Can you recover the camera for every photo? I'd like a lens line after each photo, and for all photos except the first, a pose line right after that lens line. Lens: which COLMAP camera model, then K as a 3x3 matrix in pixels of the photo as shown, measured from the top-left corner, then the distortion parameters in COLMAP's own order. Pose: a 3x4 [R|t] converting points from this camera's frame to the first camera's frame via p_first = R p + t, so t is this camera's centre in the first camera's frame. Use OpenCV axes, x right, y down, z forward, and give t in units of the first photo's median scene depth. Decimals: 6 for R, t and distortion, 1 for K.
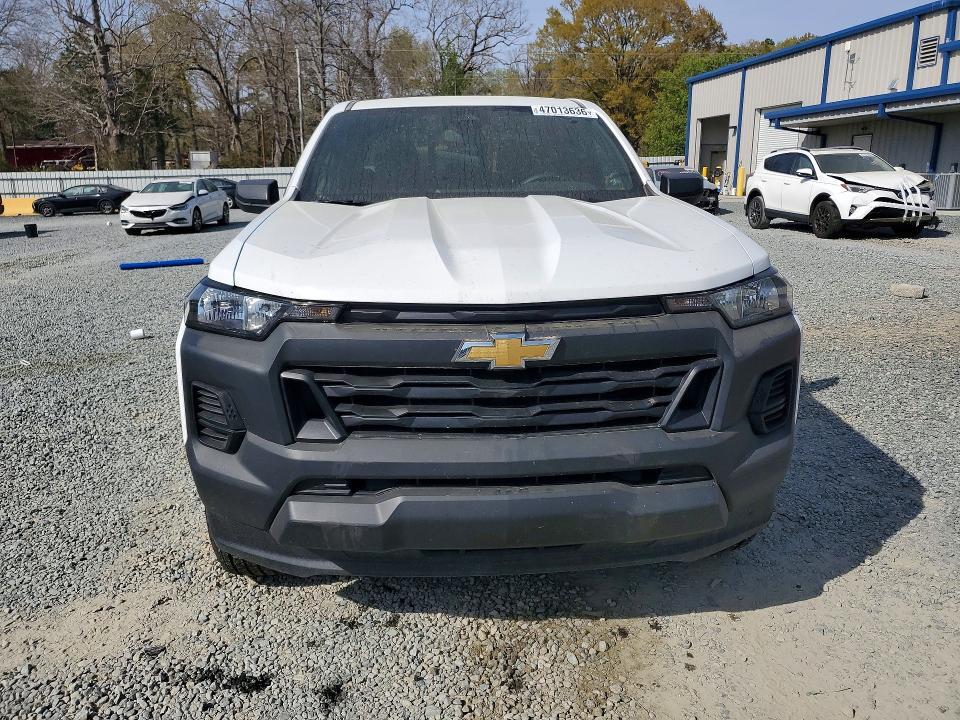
lens RADIAL K [[760.8, 0, 473.0], [0, 760.8, 363.1], [0, 0, 1]] dist [-0.001144, 0.034835]
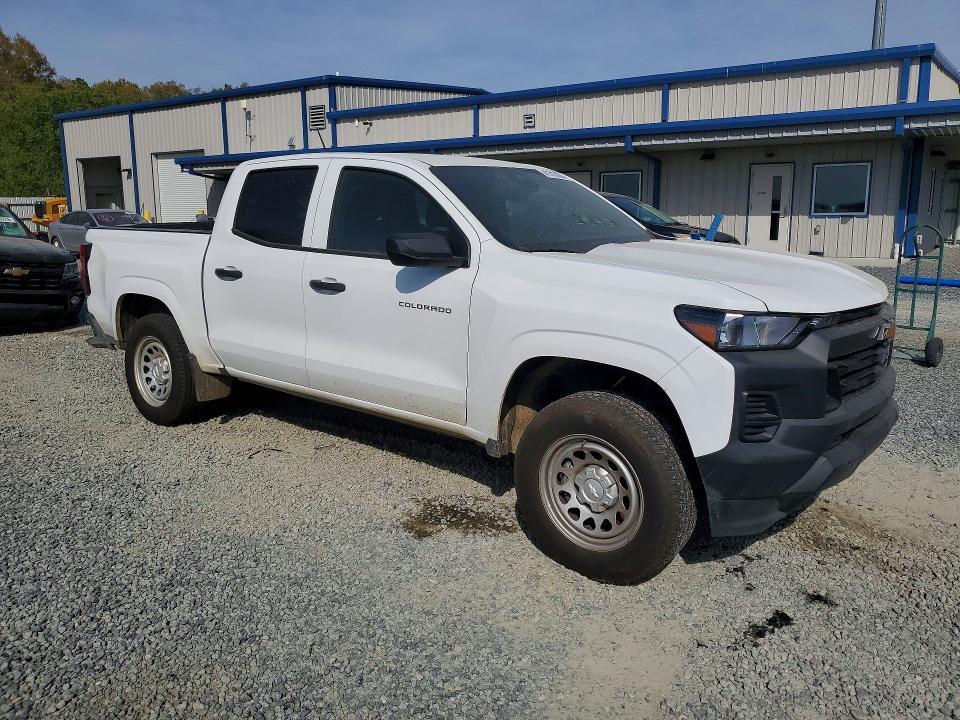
lens RADIAL K [[754.9, 0, 480.0], [0, 754.9, 360.0], [0, 0, 1]] dist [-0.006868, 0.084539]
pose [[0.663435, -0.151290, 0.732779, -0.137383], [0.191131, 0.981121, 0.029518, -0.013151], [-0.723410, 0.120473, 0.679826, 0.041233]]
